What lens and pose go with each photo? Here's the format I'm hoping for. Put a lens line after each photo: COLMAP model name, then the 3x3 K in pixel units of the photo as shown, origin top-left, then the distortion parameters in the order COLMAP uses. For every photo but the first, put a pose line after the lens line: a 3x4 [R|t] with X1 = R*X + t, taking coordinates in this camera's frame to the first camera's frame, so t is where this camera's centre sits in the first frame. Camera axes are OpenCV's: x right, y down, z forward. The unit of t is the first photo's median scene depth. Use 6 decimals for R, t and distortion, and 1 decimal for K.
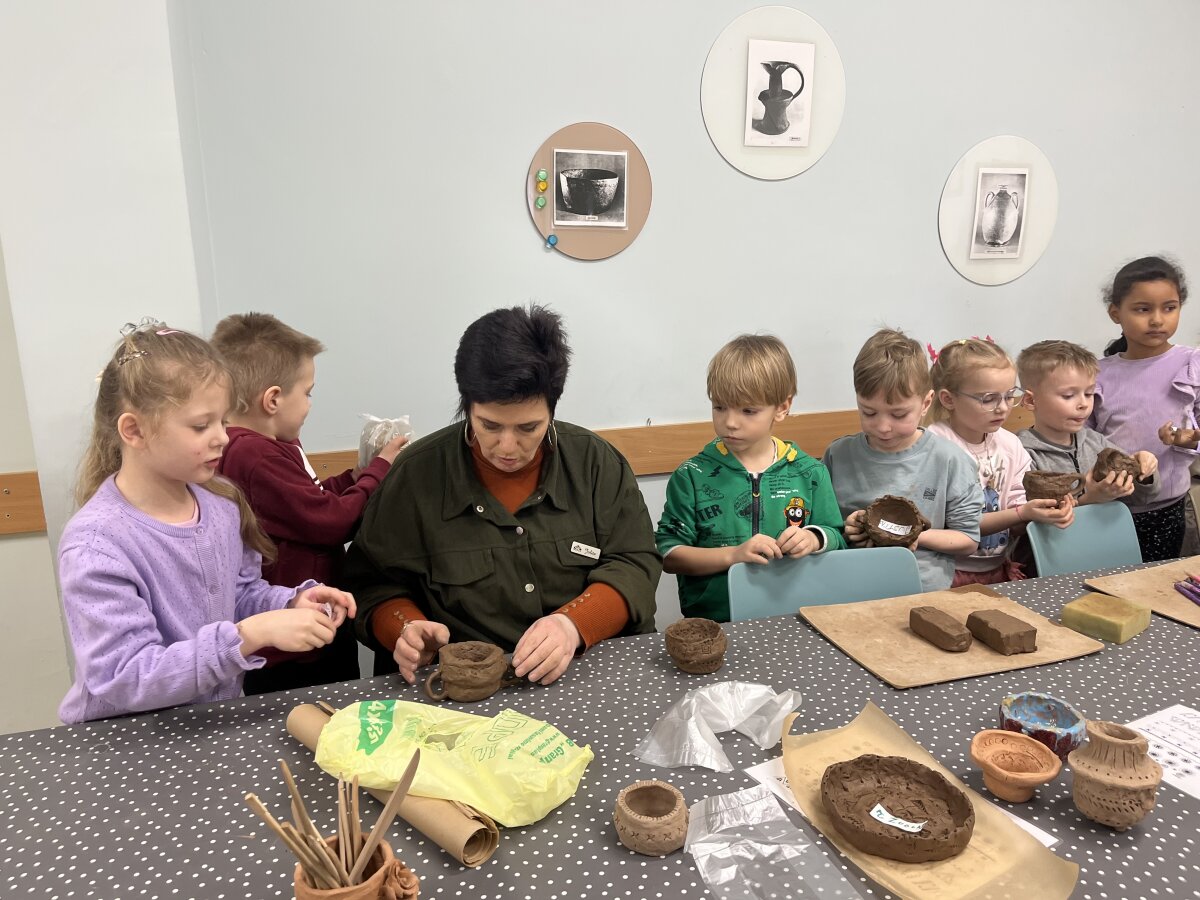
lens RADIAL K [[987.1, 0, 598.0], [0, 987.1, 449.6], [0, 0, 1]] dist [0.058584, -0.059364]
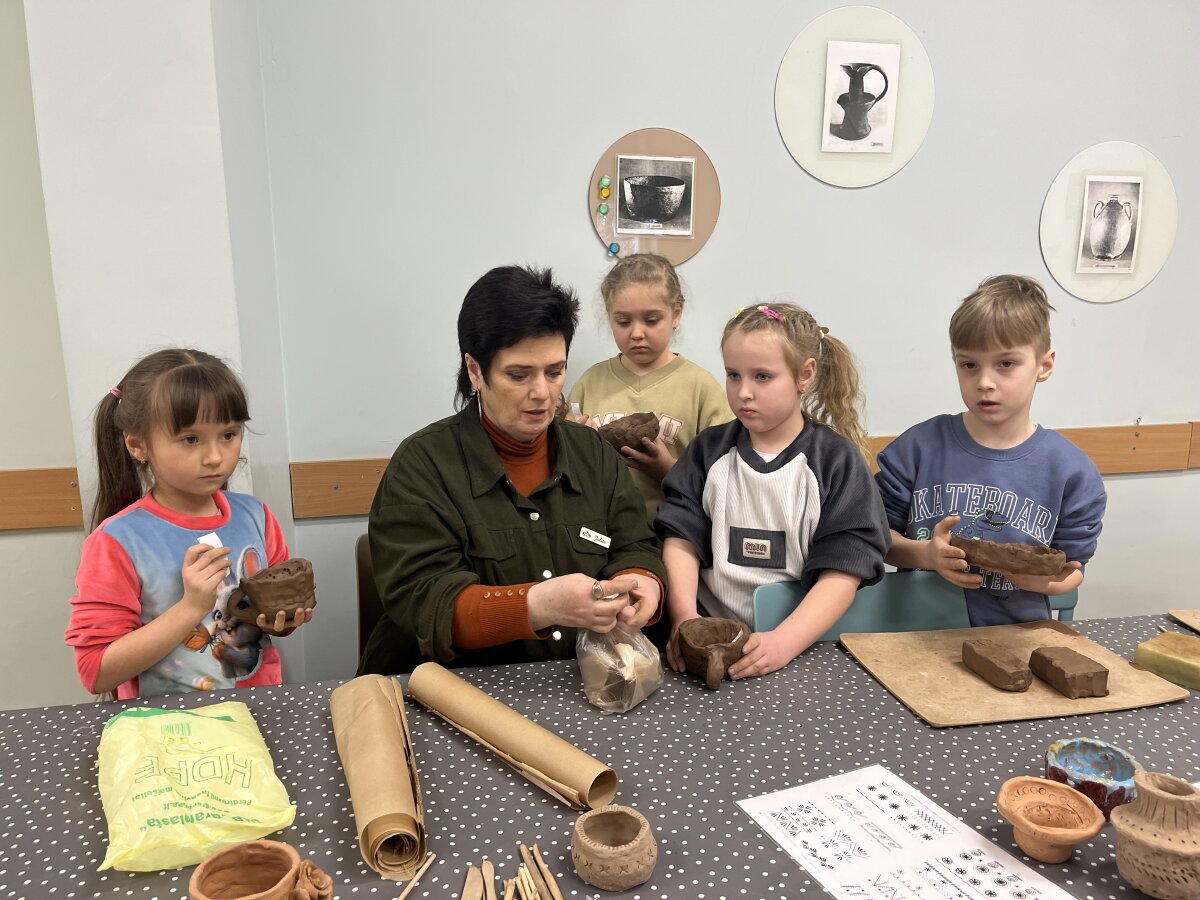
lens RADIAL K [[987.1, 0, 599.8], [0, 987.1, 447.8], [0, 0, 1]] dist [0.058584, -0.059364]
pose [[0.991997, 0.026255, -0.123503, 0.099270], [-0.031120, 0.998807, -0.037629, 0.031756], [0.122368, 0.041171, 0.991630, 0.066942]]
